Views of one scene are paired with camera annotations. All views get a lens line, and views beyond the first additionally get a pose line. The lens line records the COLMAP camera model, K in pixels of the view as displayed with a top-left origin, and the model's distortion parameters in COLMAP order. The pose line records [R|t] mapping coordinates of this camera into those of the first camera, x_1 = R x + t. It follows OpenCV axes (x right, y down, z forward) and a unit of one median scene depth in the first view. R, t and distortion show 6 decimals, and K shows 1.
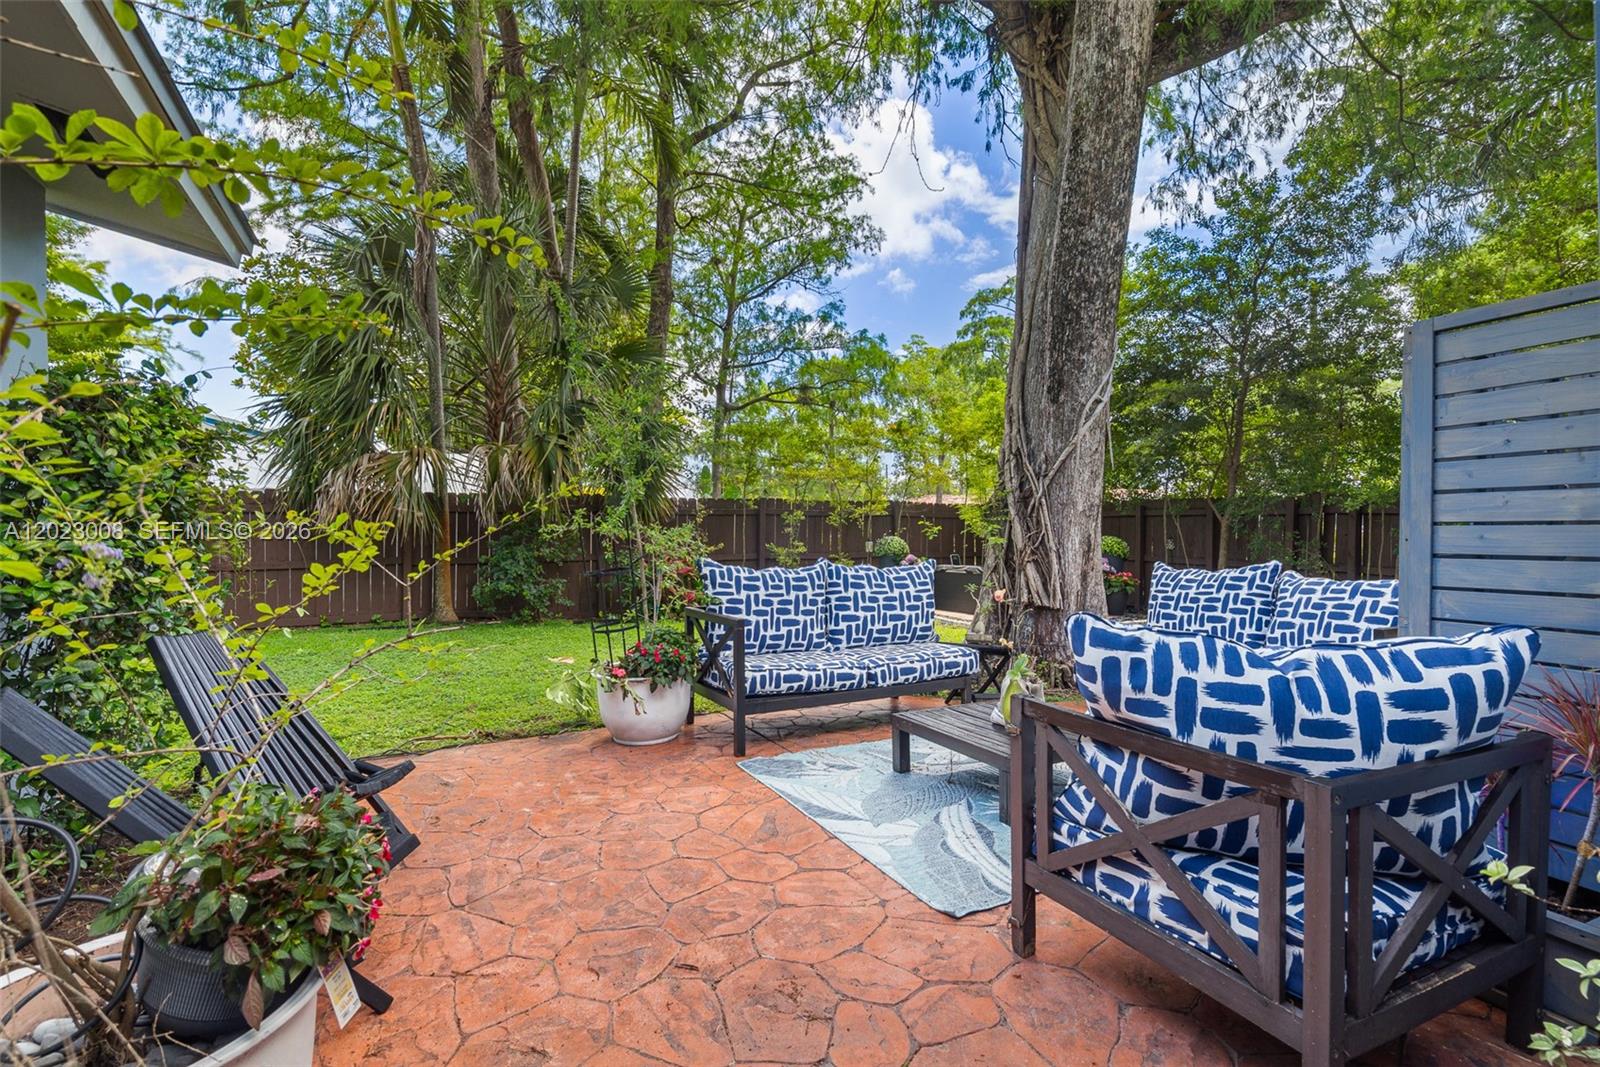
lens RADIAL K [[746.4, 0, 791.3], [0, 746.4, 540.6], [0, 0, 1]] dist [-0.004467, 0.001900]
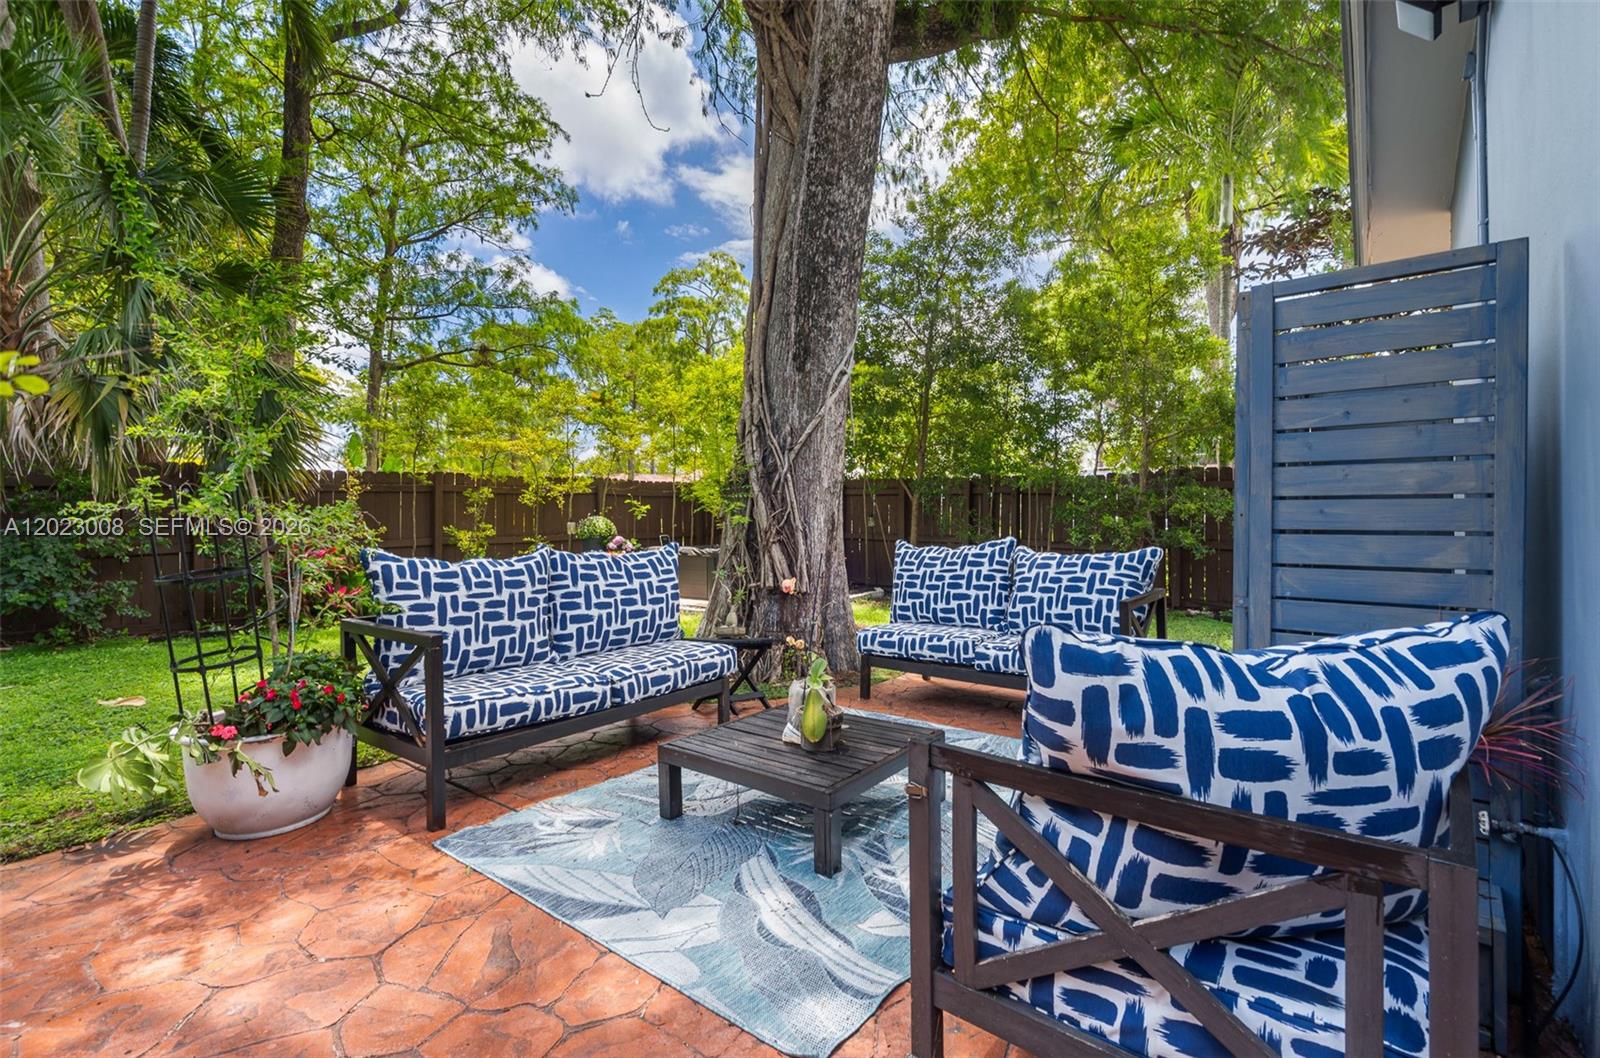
lens RADIAL K [[746.4, 0, 807.9], [0, 746.4, 513.1], [0, 0, 1]] dist [-0.004467, 0.001900]
pose [[0.907100, -0.006170, 0.420870, -0.039363], [0.010288, 0.999919, -0.007516, -0.000993], [-0.420789, 0.011148, 0.907090, 0.182470]]
